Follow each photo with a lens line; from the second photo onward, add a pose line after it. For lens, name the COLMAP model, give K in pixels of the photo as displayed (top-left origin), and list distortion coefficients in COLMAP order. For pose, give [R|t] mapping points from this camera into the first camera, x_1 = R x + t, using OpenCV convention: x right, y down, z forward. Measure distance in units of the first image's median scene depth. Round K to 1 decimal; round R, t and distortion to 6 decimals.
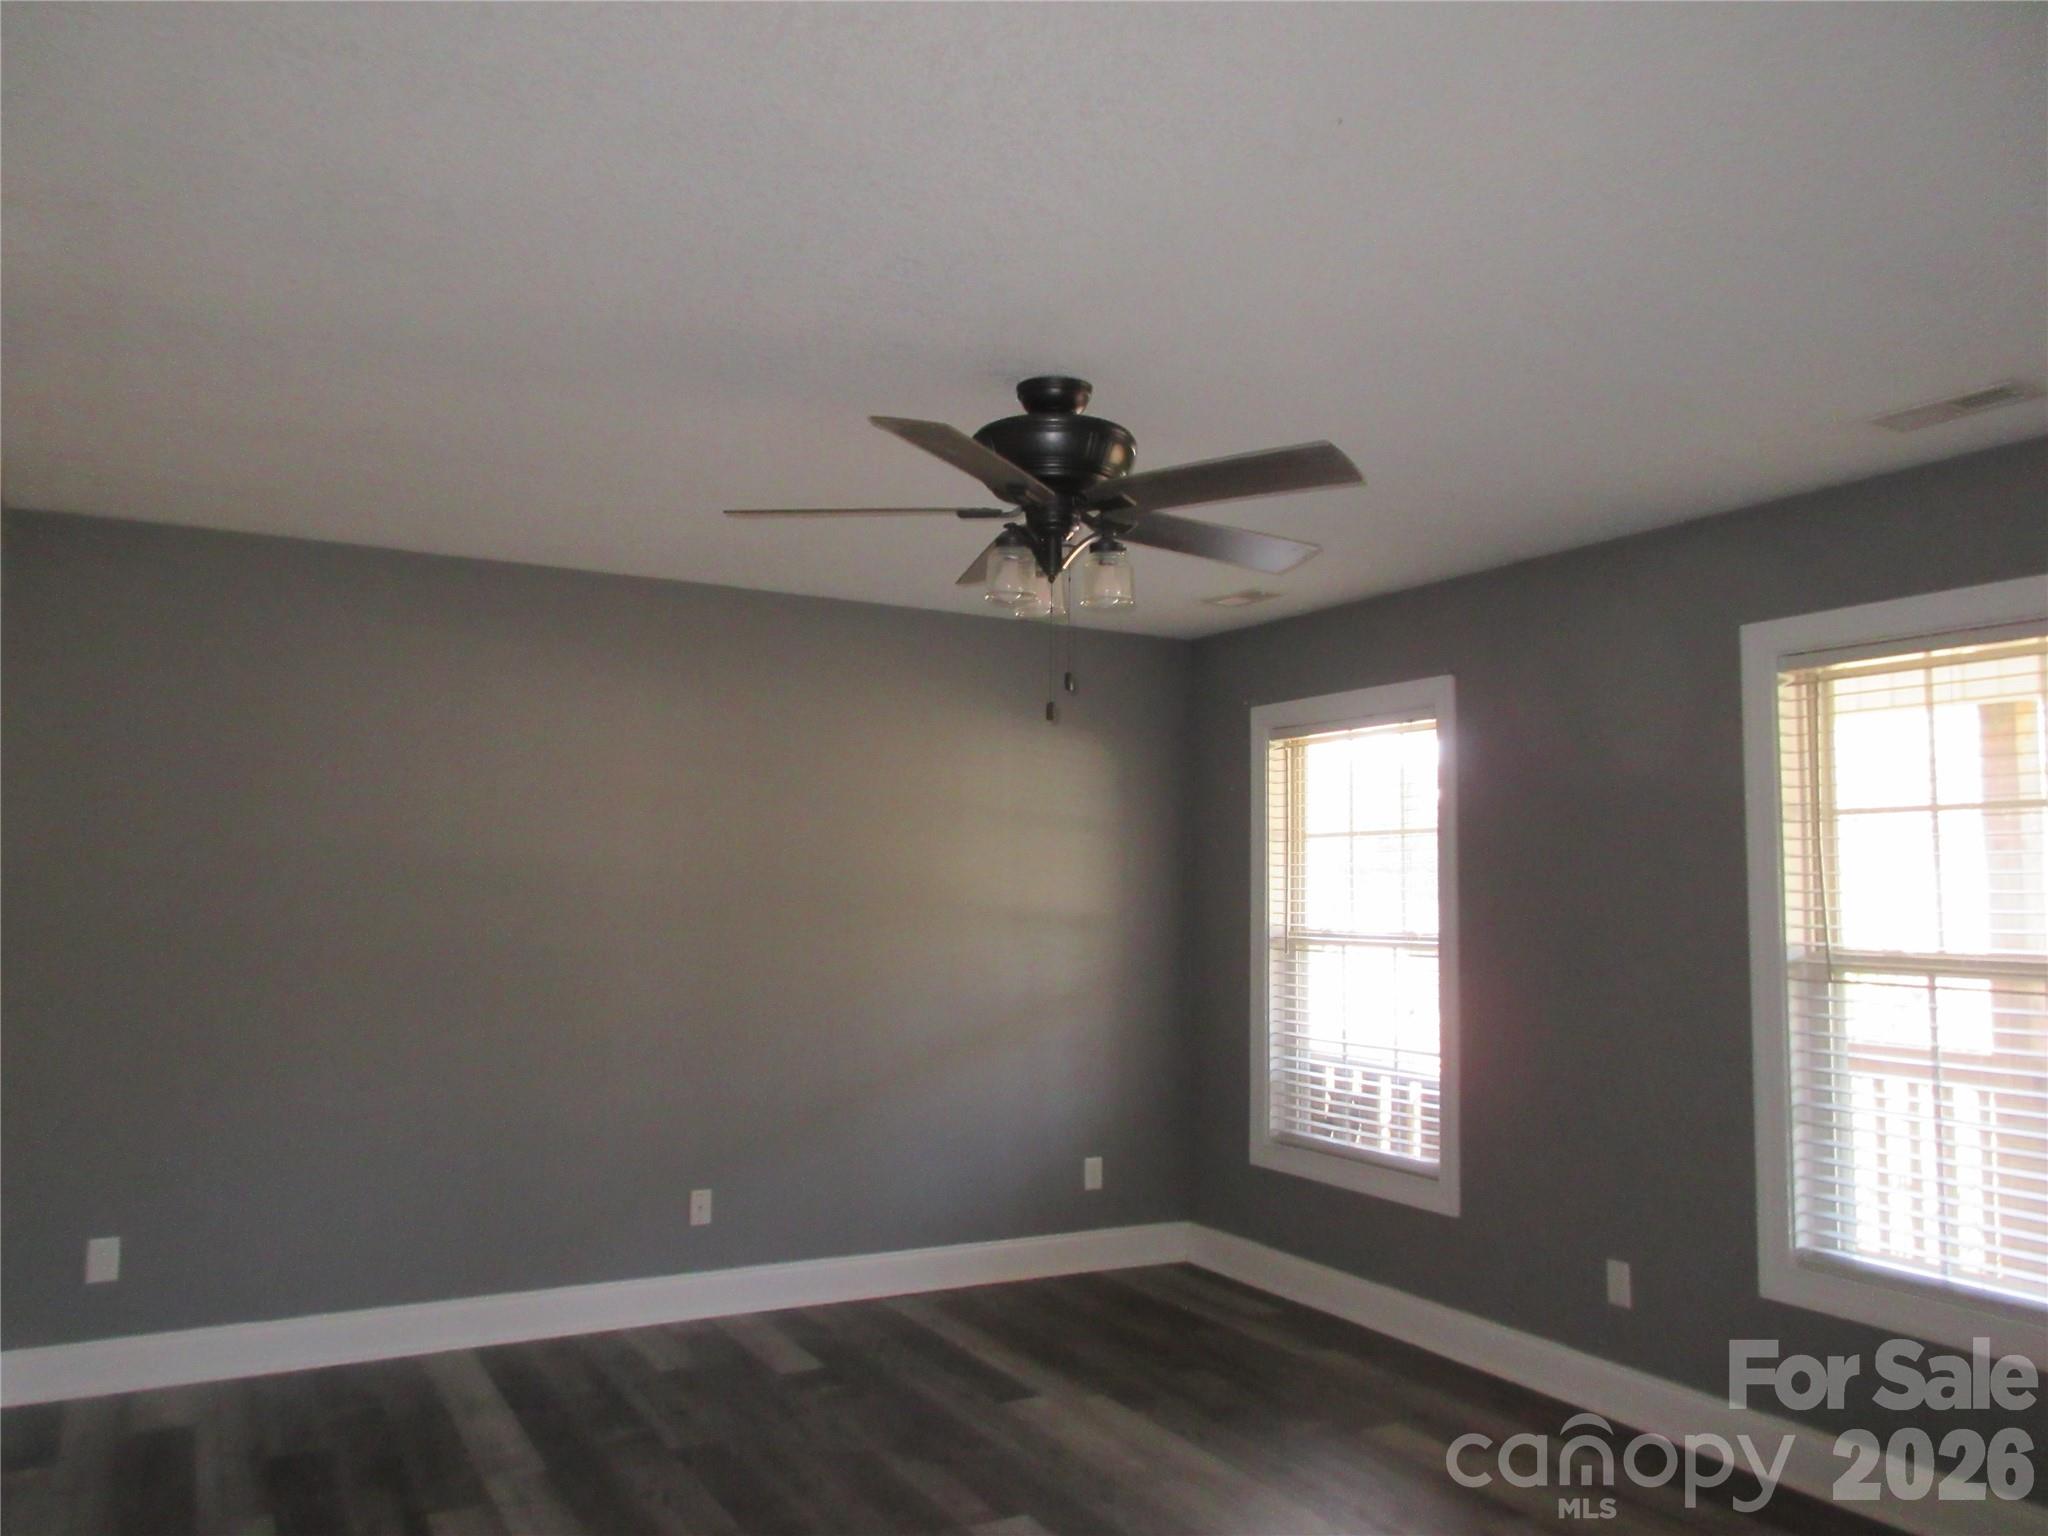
lens RADIAL K [[1502.1, 0, 960.0], [0, 1502.1, 765.8], [0, 0, 1]] dist [-0.001913, 0.001718]
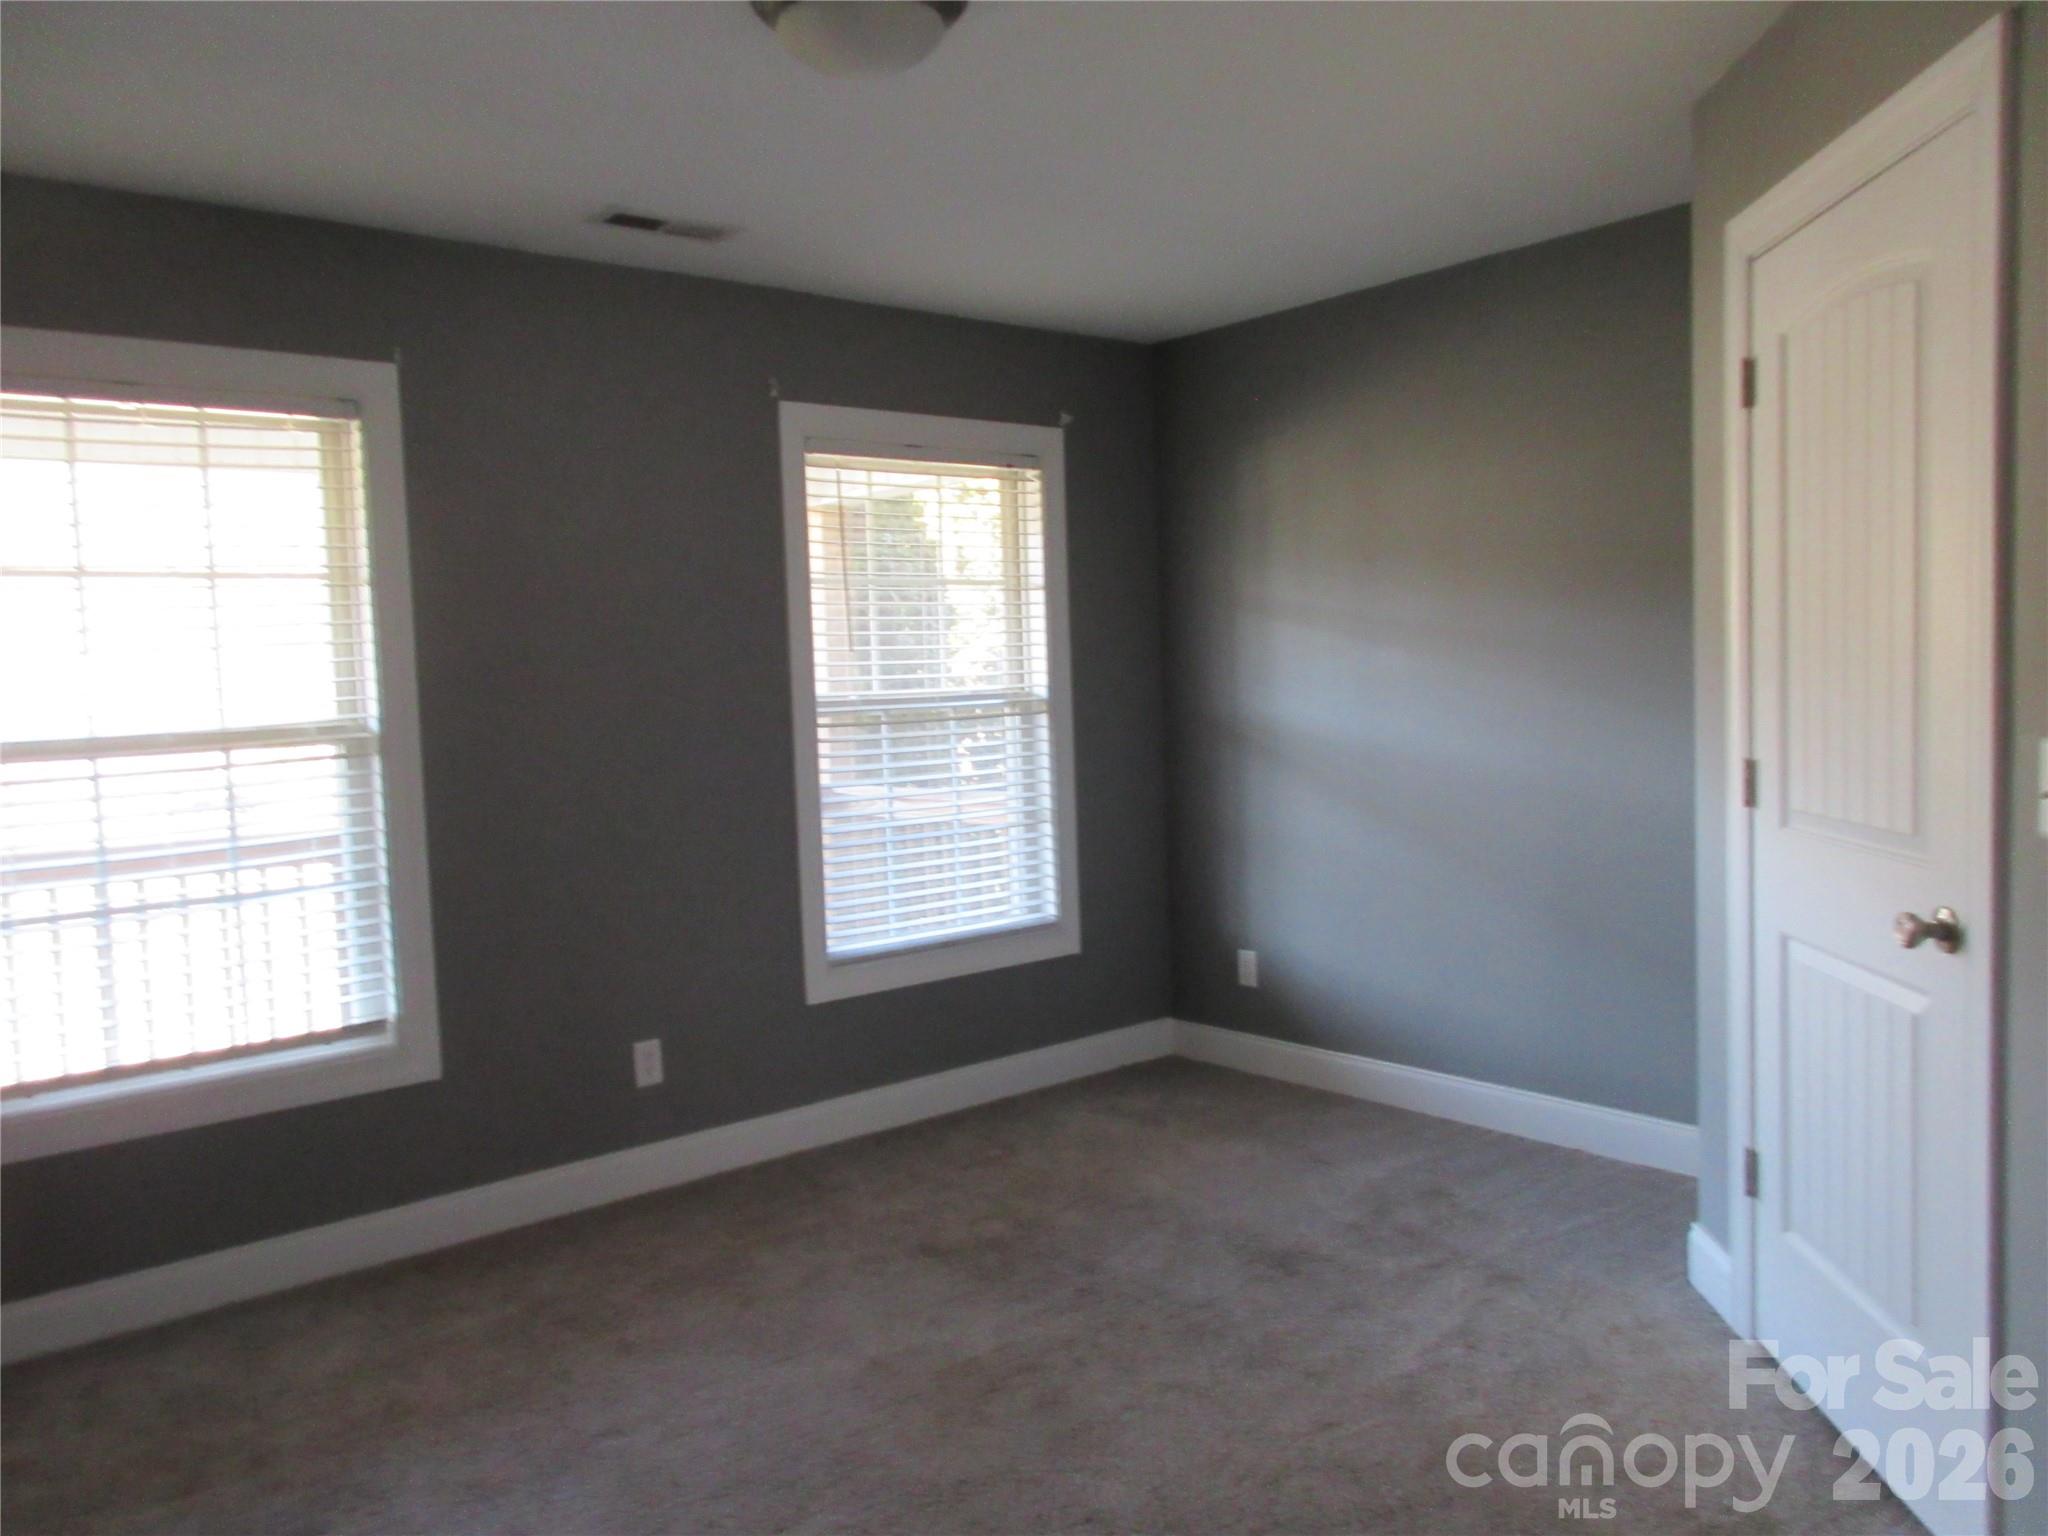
lens RADIAL K [[1502.1, 0, 960.0], [0, 1502.1, 765.8], [0, 0, 1]] dist [-0.001913, 0.001718]
pose [[-0.201874, -0.074713, 0.976558, -0.554799], [-0.058678, 0.996218, 0.064087, 0.086315], [-0.977652, -0.044365, -0.205494, 1.065381]]
